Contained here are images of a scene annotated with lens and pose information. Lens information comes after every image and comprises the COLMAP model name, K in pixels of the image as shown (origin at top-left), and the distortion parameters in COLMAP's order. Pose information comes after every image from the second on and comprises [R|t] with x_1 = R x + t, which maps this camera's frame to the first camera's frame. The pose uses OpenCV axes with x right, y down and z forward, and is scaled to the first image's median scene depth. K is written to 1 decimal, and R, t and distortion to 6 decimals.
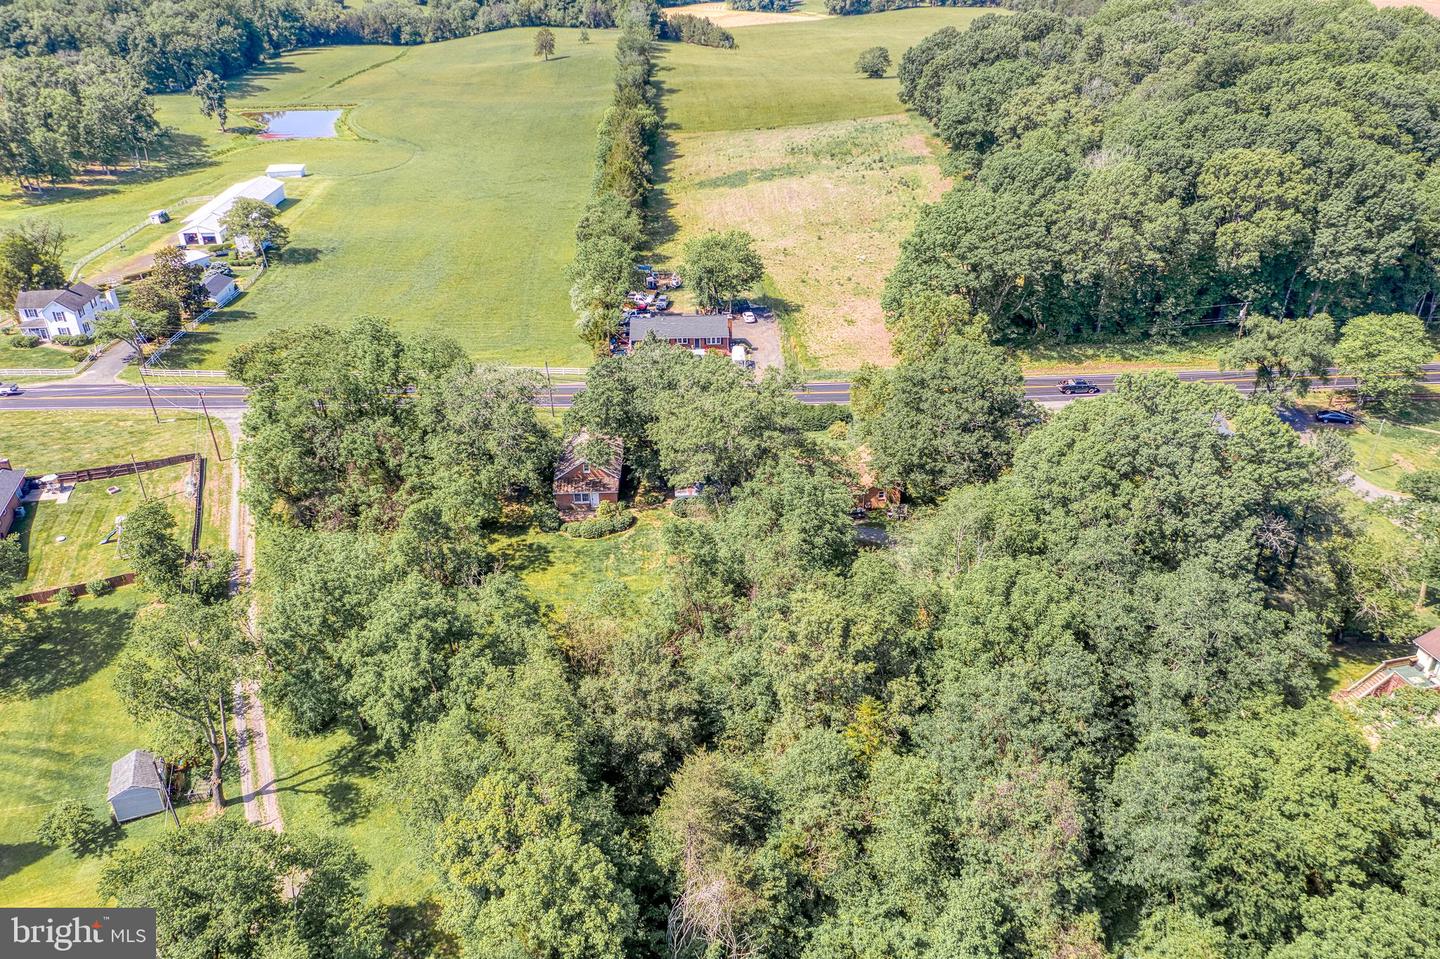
lens RADIAL K [[1096.4, 0, 713.1], [0, 1096.4, 473.1], [0, 0, 1]] dist [0.040896, -0.002440]
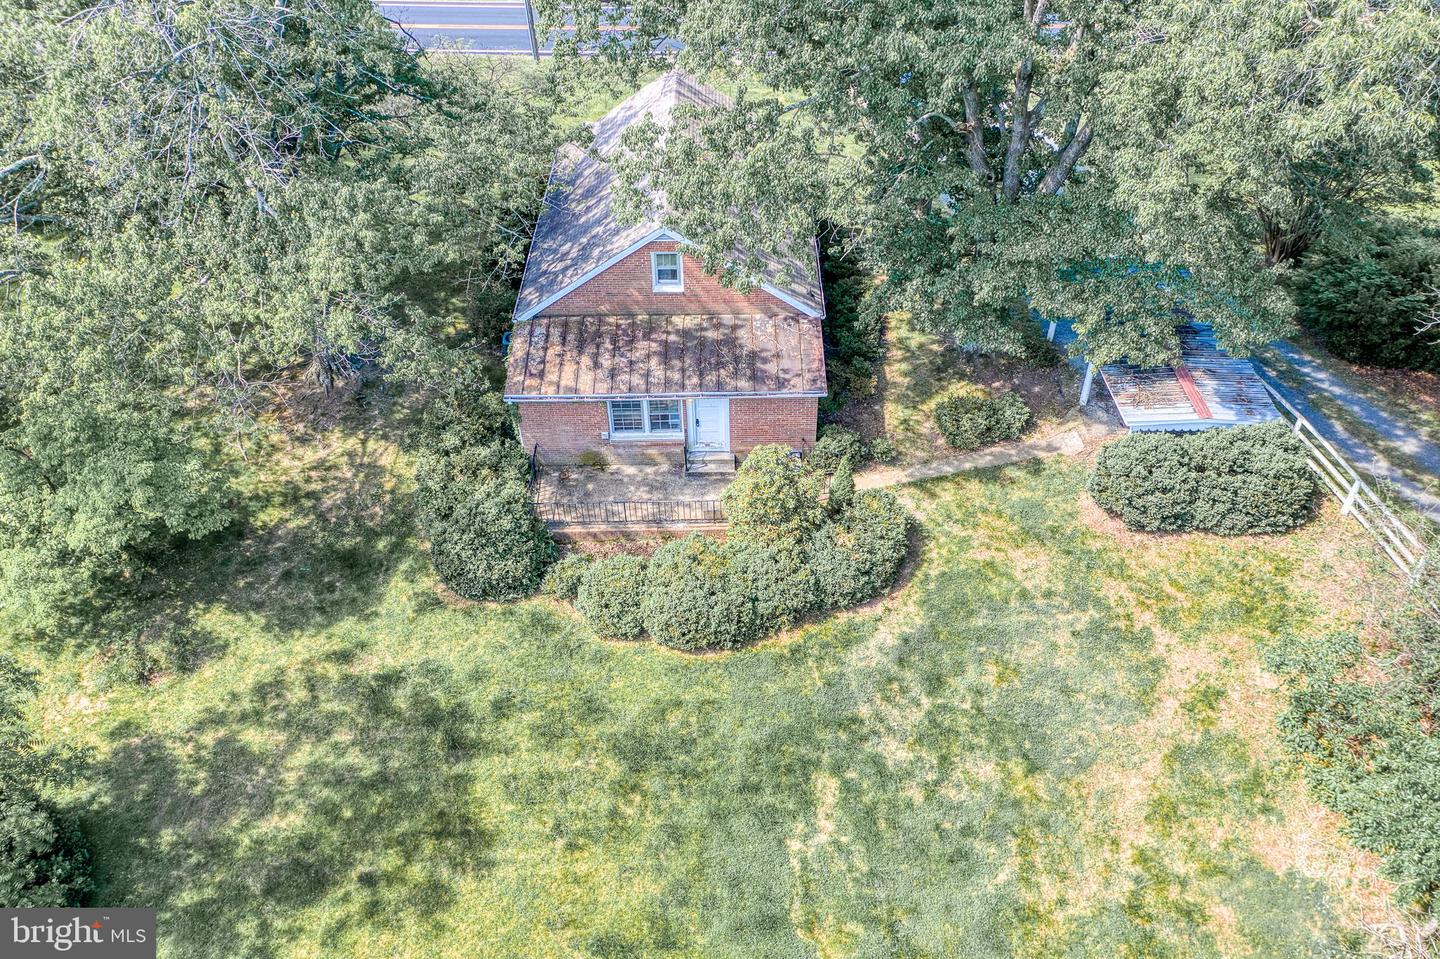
lens RADIAL K [[1096.4, 0, 724.5], [0, 1096.4, 477.6], [0, 0, 1]] dist [0.040896, -0.002440]
pose [[0.999751, 0.013838, -0.017517, -0.099750], [-0.009868, 0.977807, 0.209273, -0.009748], [0.020024, -0.209048, 0.977700, 0.786131]]
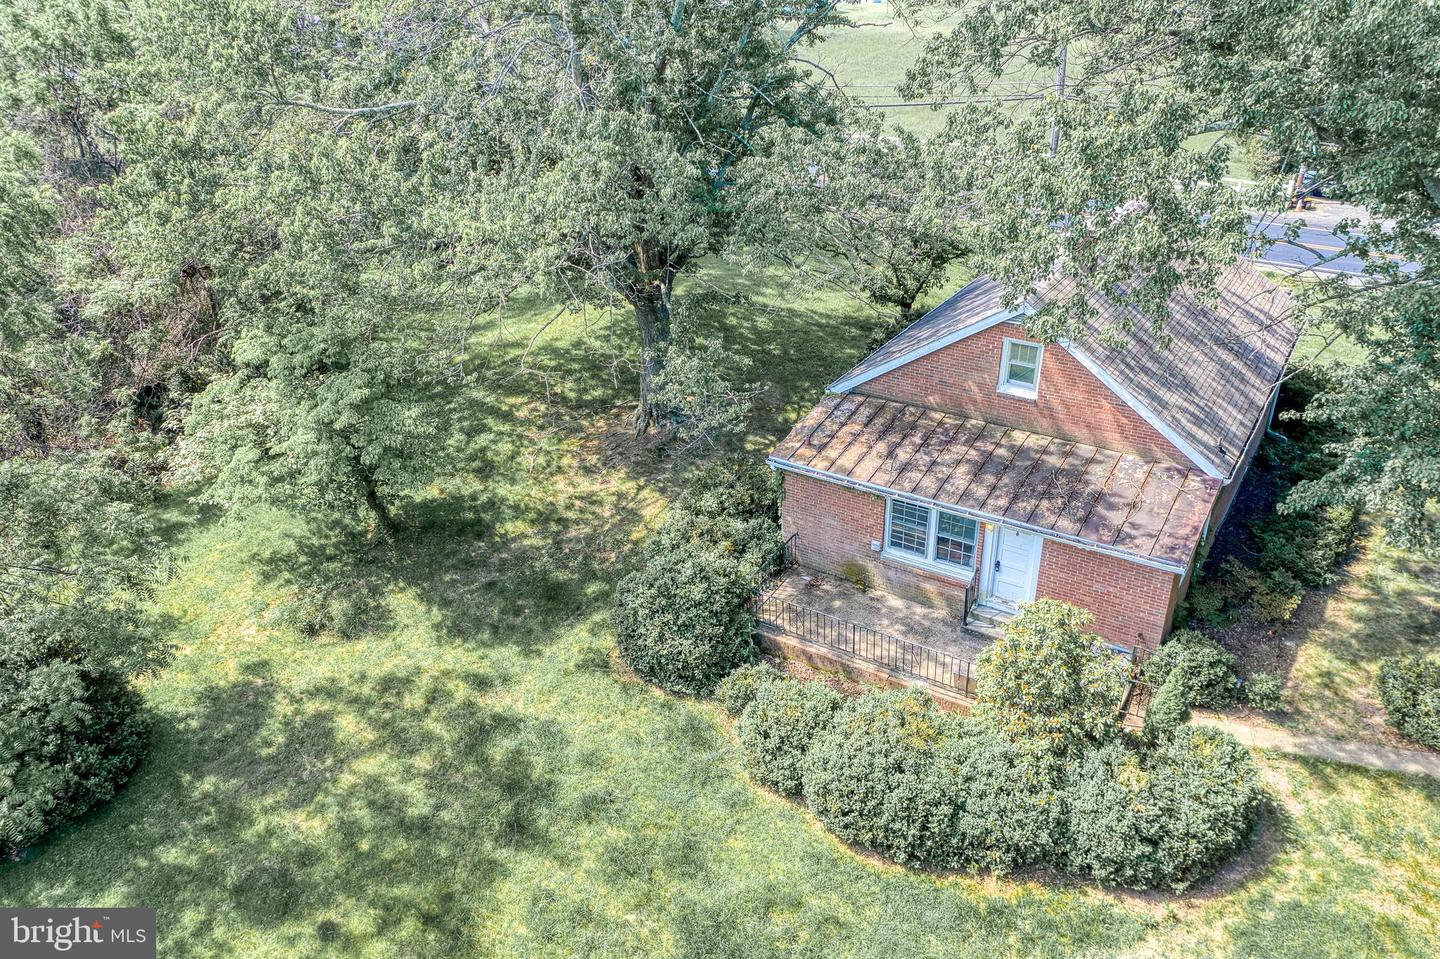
lens RADIAL K [[1096.4, 0, 716.6], [0, 1096.4, 473.1], [0, 0, 1]] dist [0.040896, -0.002440]
pose [[0.832513, 0.258700, -0.489894, -0.069707], [-0.268649, 0.961866, 0.051401, 0.013674], [0.484509, 0.088817, 0.870266, 0.837741]]
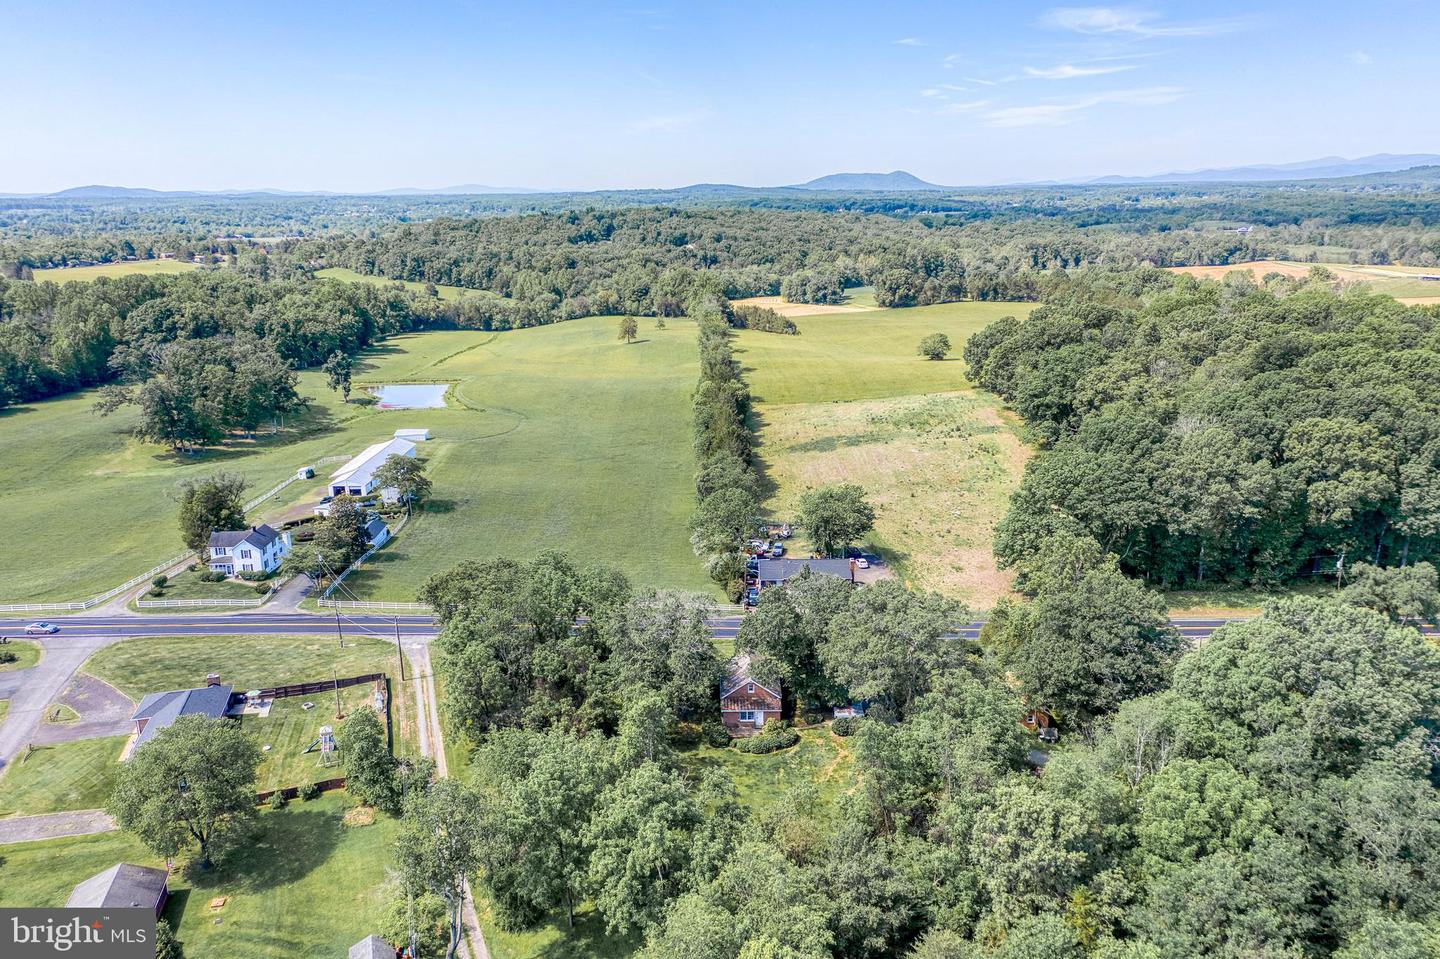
lens RADIAL K [[1096.4, 0, 711.9], [0, 1096.4, 471.8], [0, 0, 1]] dist [0.040896, -0.002440]
pose [[0.999459, 0.011580, -0.030778, -0.122404], [-0.018705, 0.969984, -0.242448, 0.051279], [0.027047, 0.242892, 0.969676, -0.101574]]
